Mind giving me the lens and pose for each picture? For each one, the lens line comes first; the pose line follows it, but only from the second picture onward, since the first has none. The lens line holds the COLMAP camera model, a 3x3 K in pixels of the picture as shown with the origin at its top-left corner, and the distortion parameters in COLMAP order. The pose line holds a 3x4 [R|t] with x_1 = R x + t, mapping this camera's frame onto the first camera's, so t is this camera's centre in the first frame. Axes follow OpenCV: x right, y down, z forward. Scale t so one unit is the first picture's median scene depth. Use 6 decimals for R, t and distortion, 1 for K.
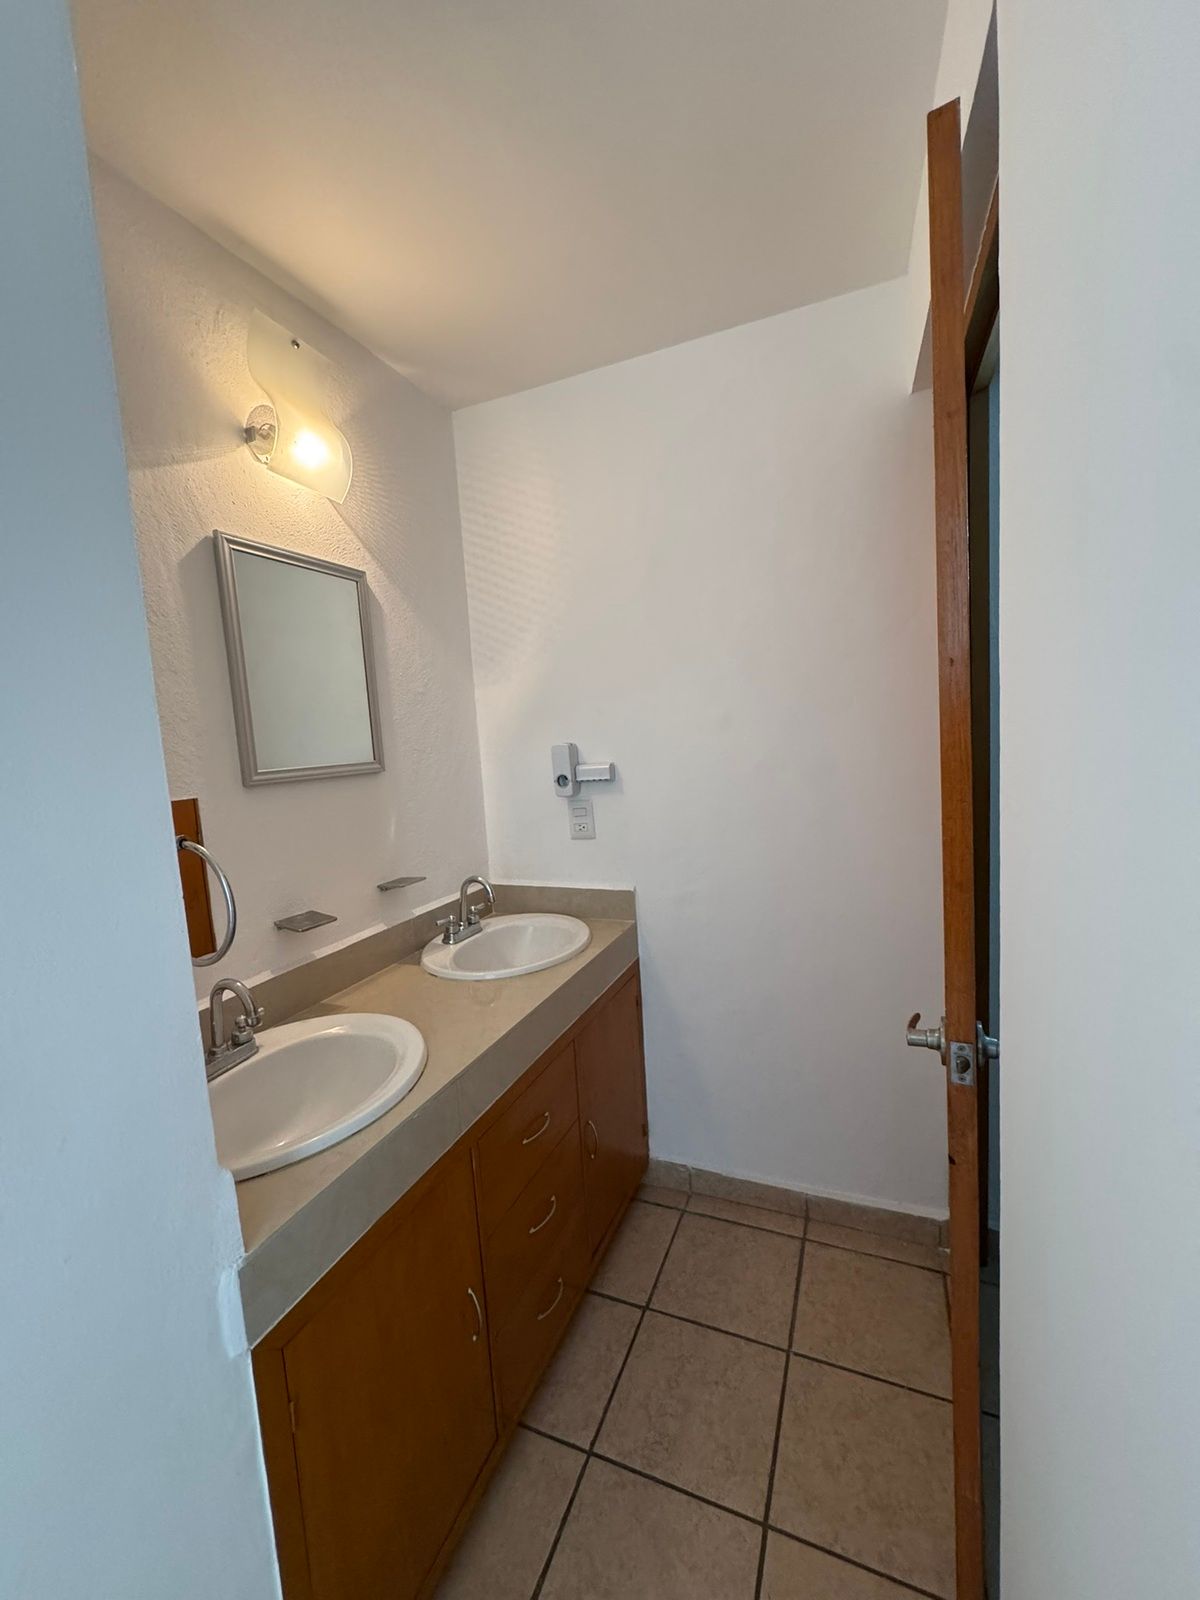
lens RADIAL K [[638.6, 0, 597.4], [0, 638.6, 795.0], [0, 0, 1]] dist [-0.013509, 0.000199]
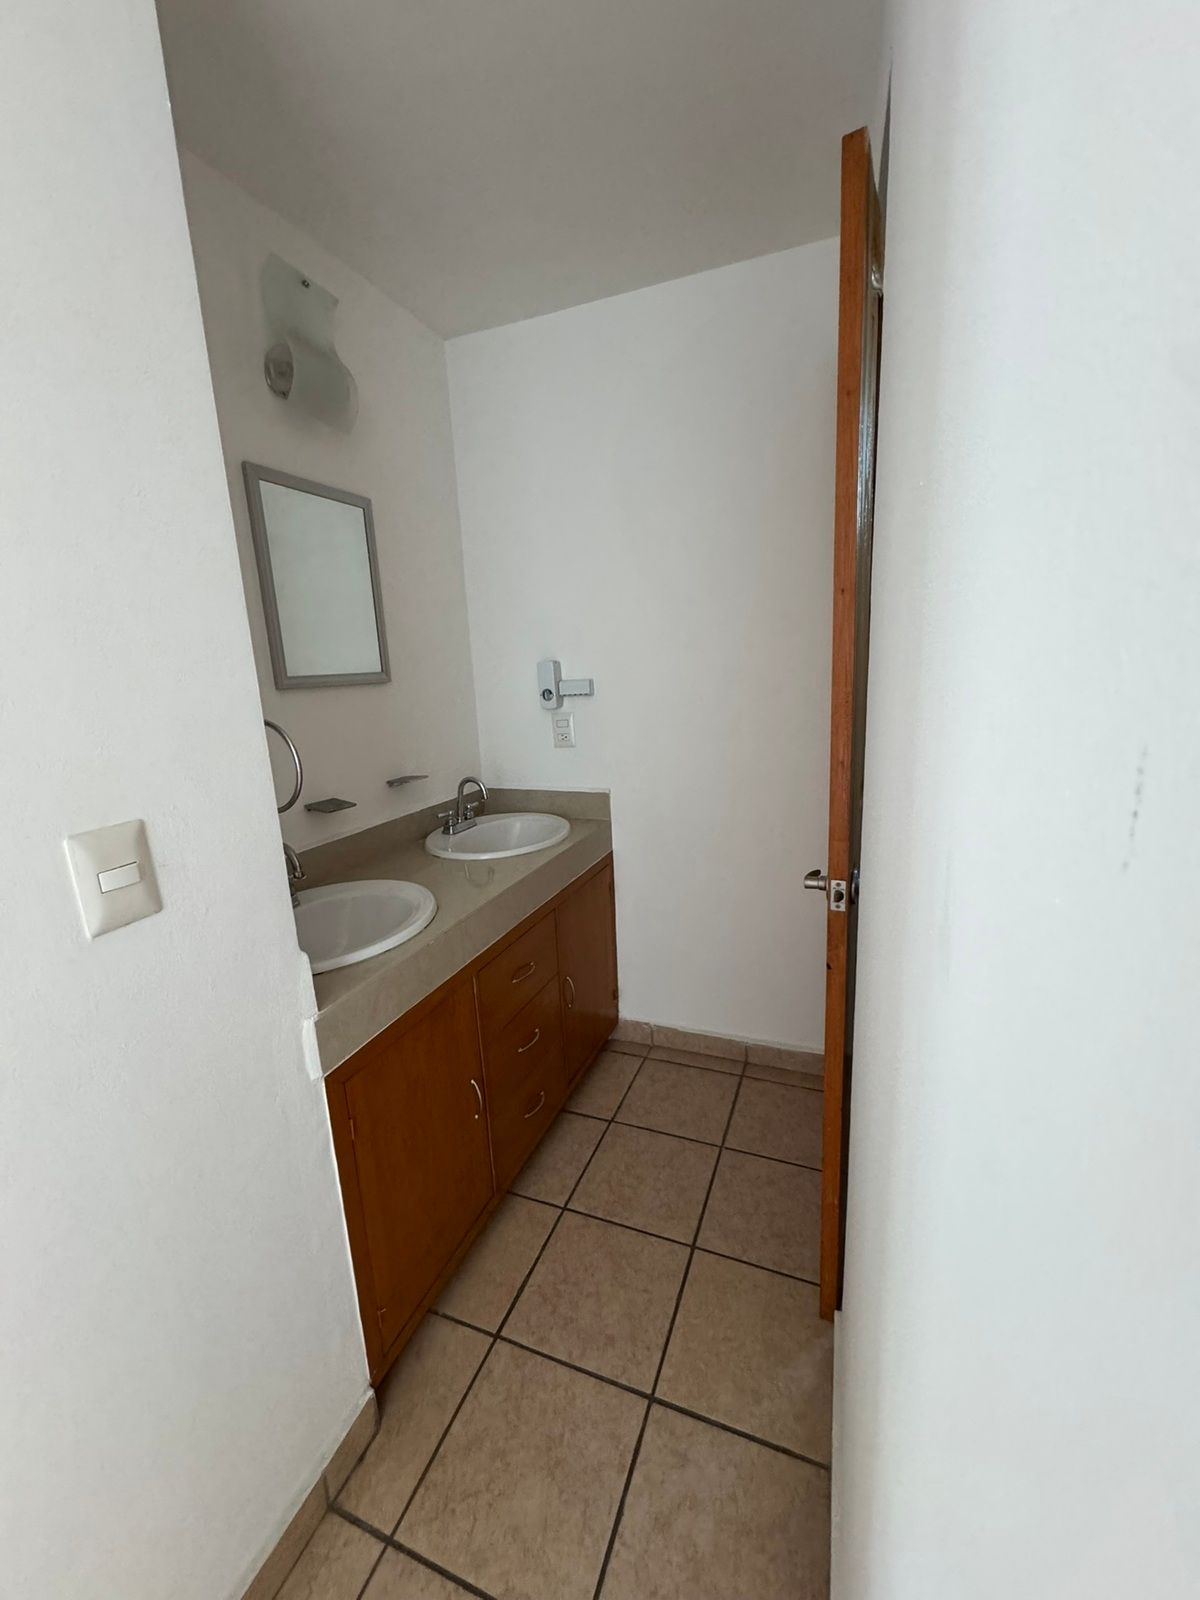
lens RADIAL K [[638.6, 0, 599.9], [0, 638.6, 802.9], [0, 0, 1]] dist [-0.013509, 0.000199]
pose [[0.999575, 0.012434, 0.026384, 0.014426], [-0.015465, 0.992897, 0.117969, 0.042231], [-0.024730, -0.118327, 0.992667, -0.187898]]
